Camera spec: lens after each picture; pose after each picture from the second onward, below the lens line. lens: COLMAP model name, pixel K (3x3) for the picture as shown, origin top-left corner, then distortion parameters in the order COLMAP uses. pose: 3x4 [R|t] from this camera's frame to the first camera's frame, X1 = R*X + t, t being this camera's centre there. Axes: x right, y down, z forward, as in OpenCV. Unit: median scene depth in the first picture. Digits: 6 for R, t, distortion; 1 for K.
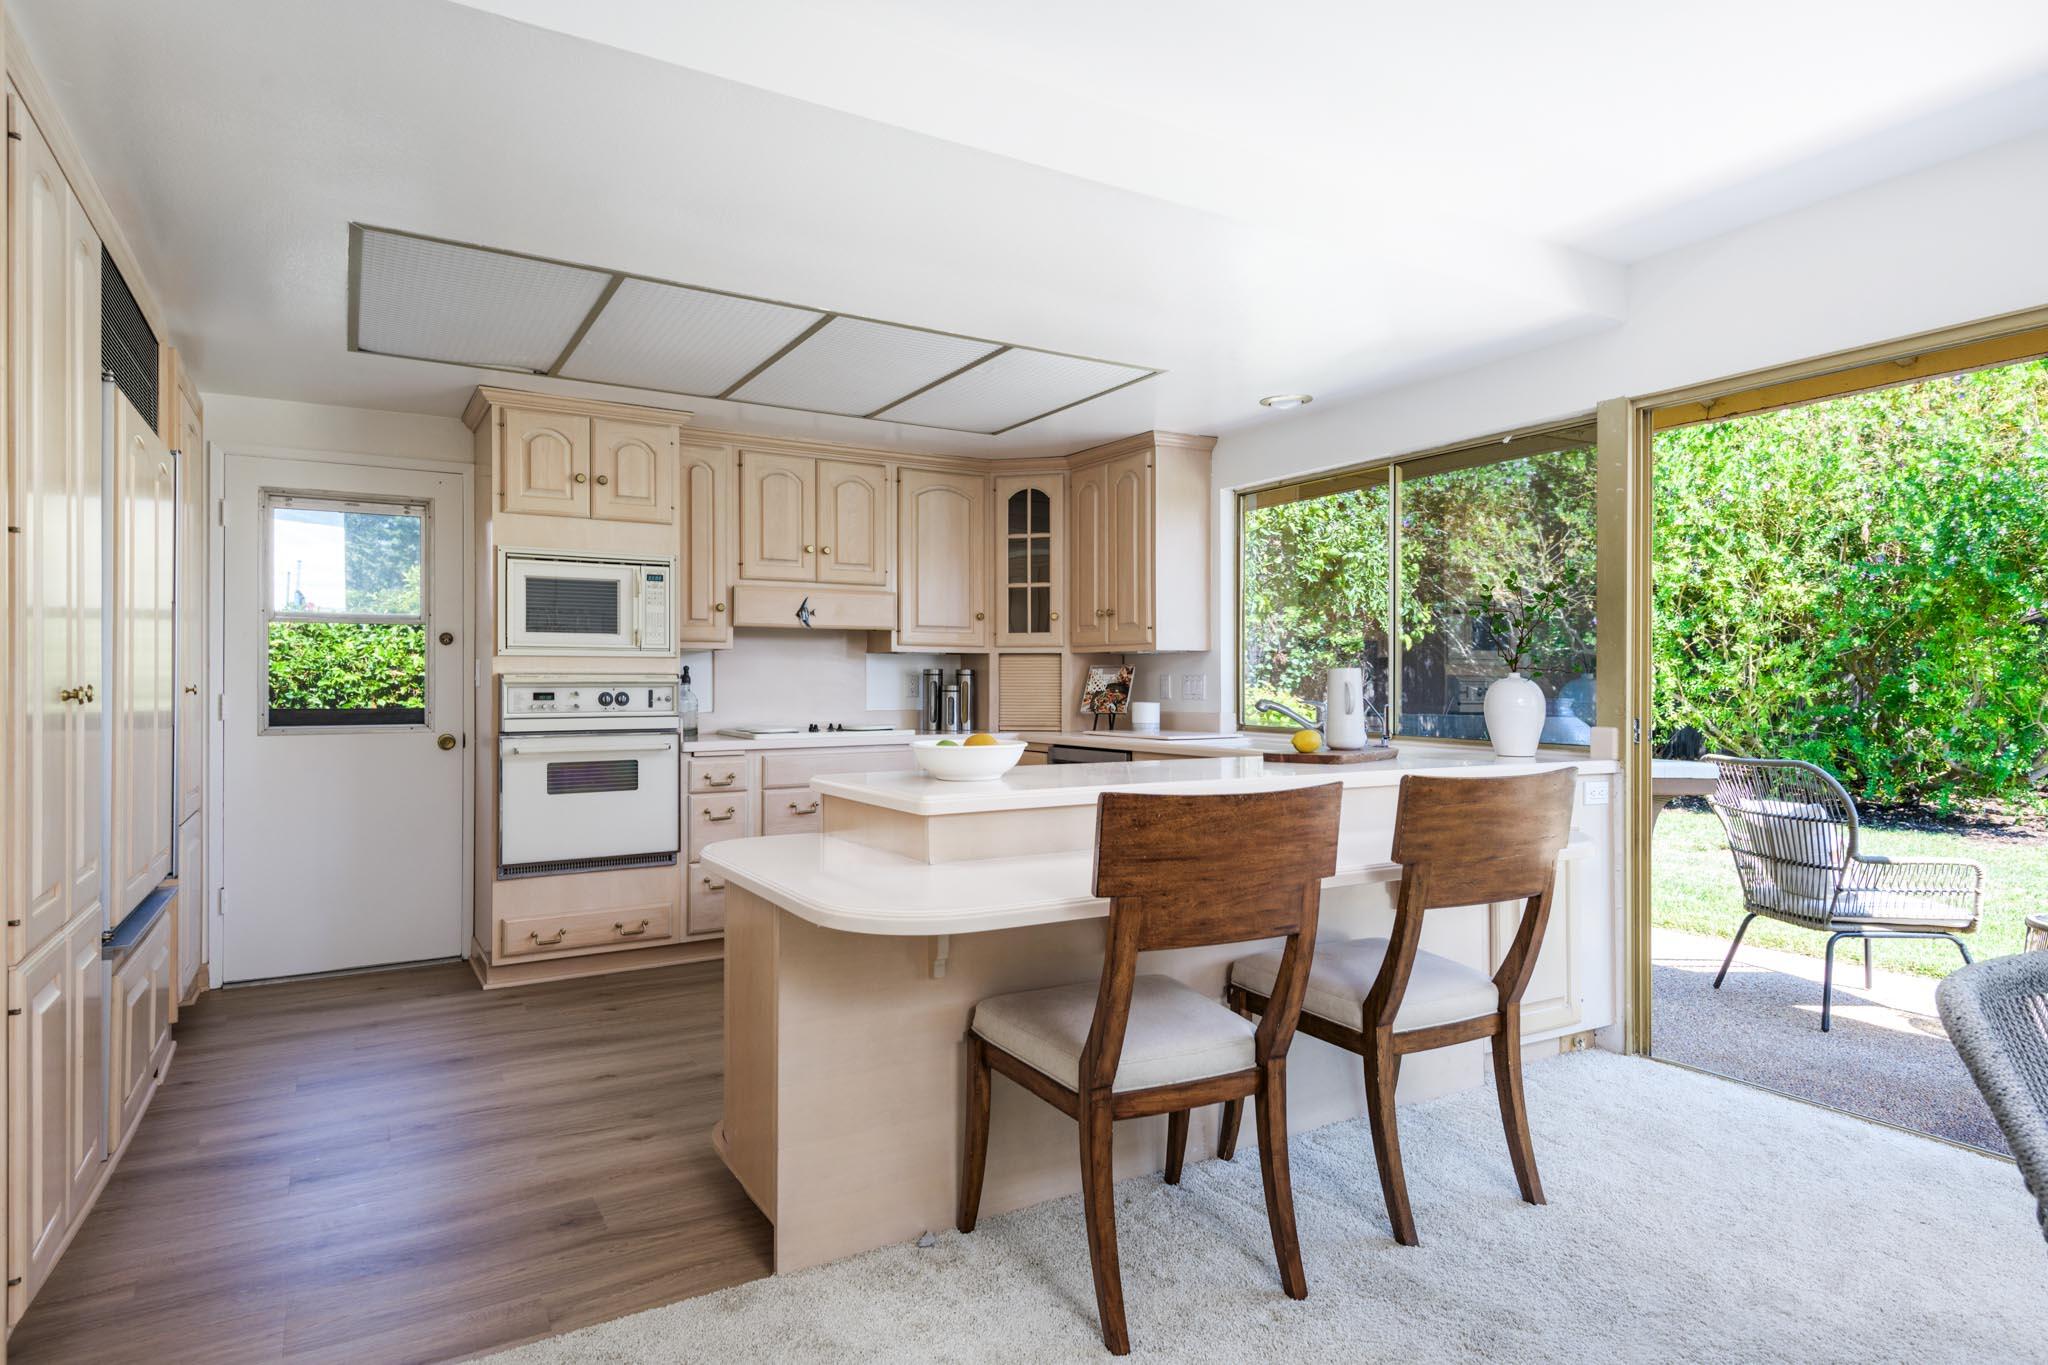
lens RADIAL K [[1122.1, 0, 1024.0], [0, 1122.1, 682.5], [0, 0, 1]] dist [-0.000031, -0.000006]
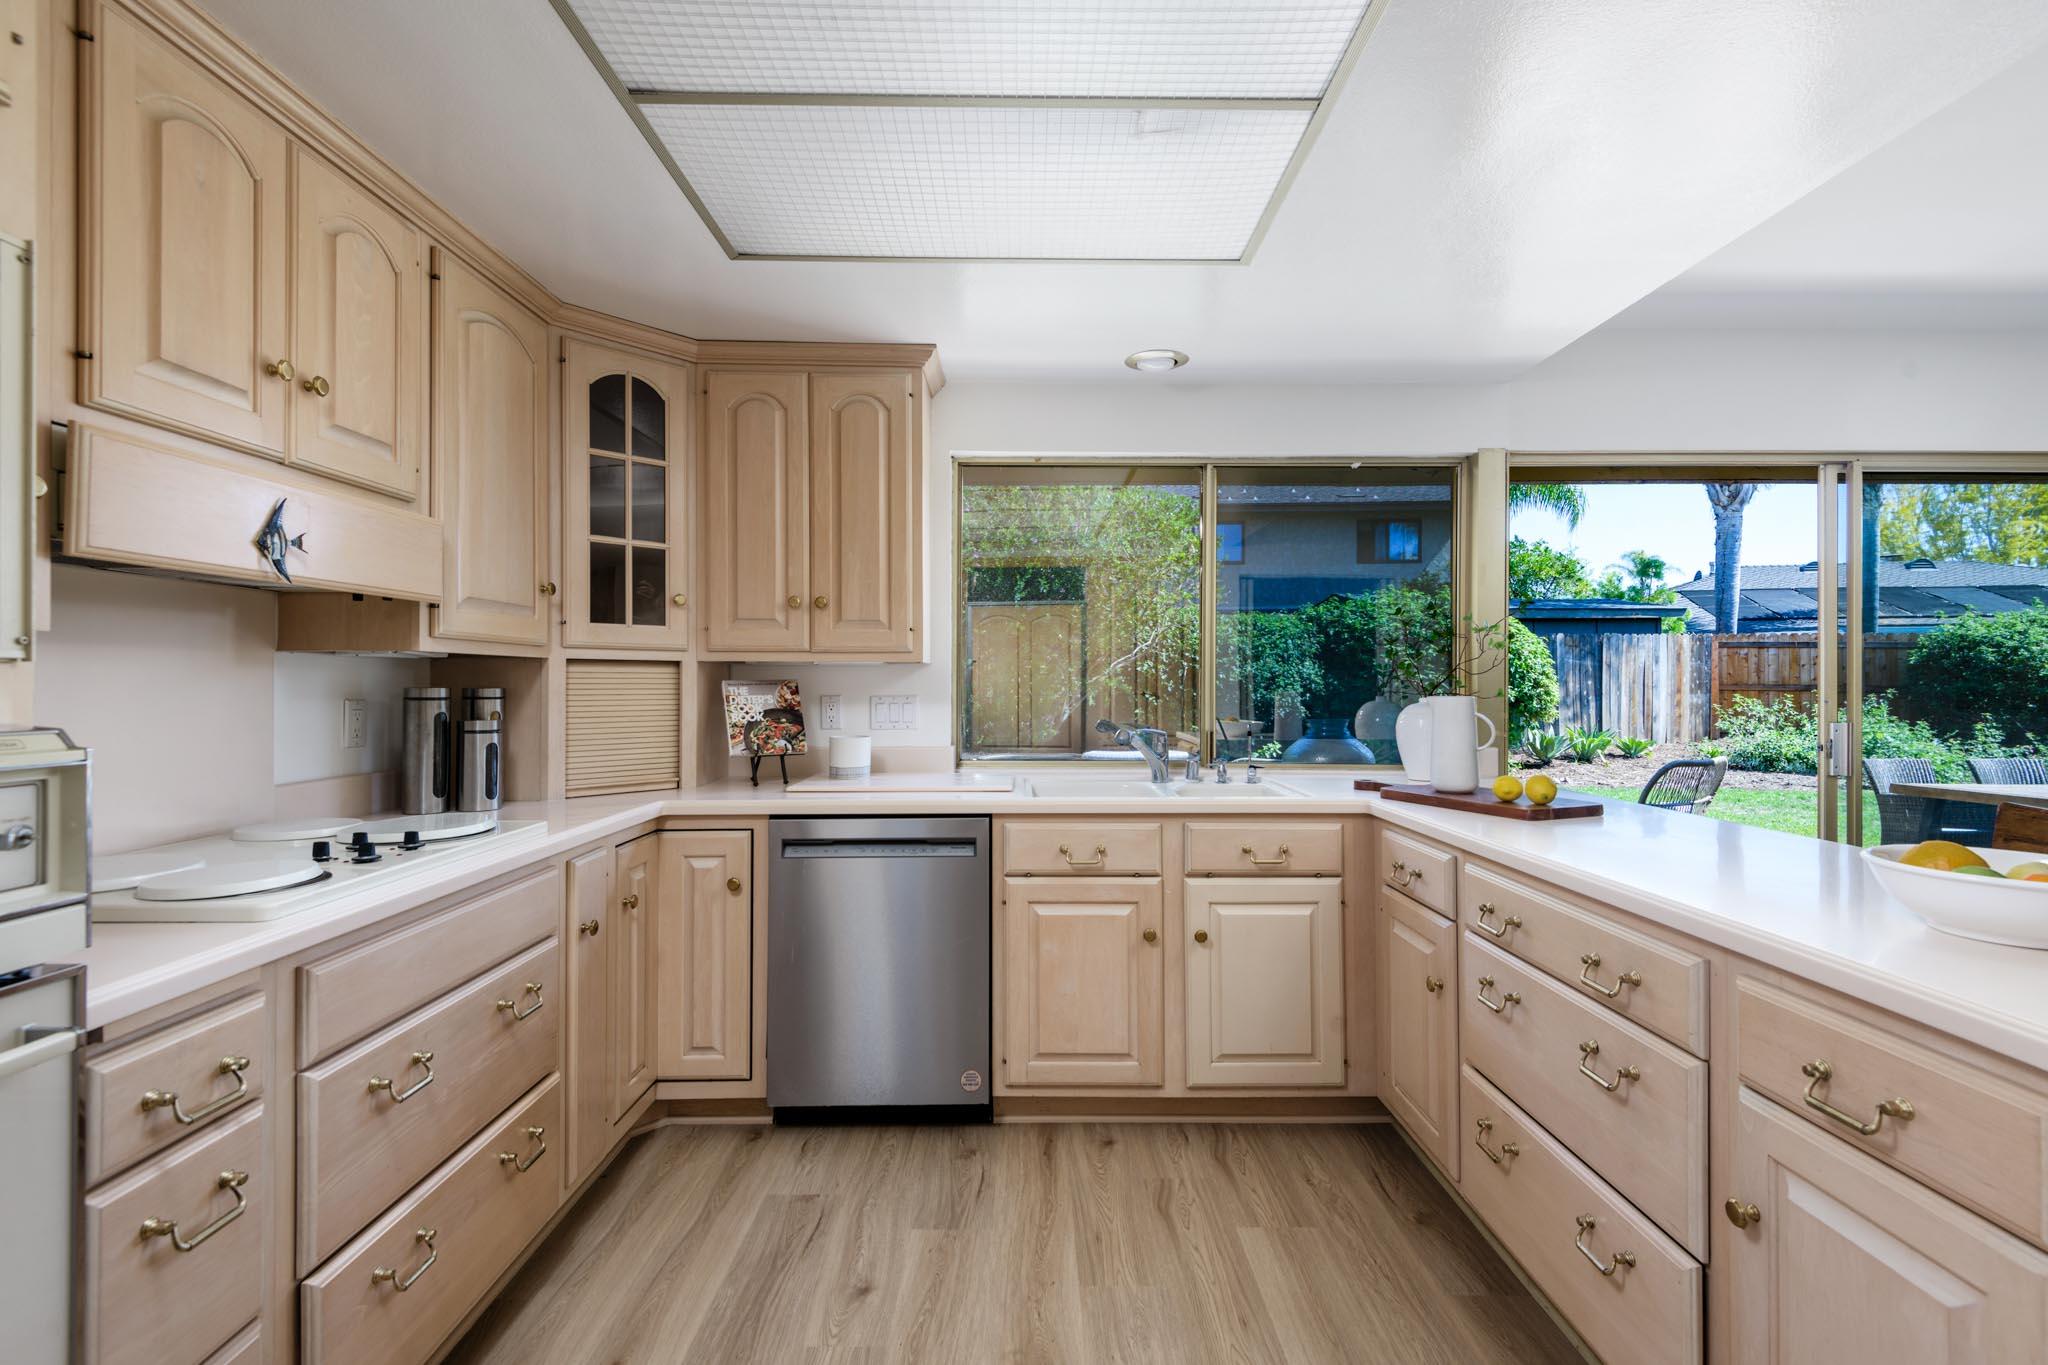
lens RADIAL K [[940.7, 0, 1024.0], [0, 940.7, 682.5], [0, 0, 1]] dist [0.023723, -0.000078]
pose [[0.508442, 0.001556, 0.861095, -0.314426], [-0.002039, 0.999998, -0.000604, -0.014494], [-0.861094, -0.001449, 0.508444, 0.578655]]
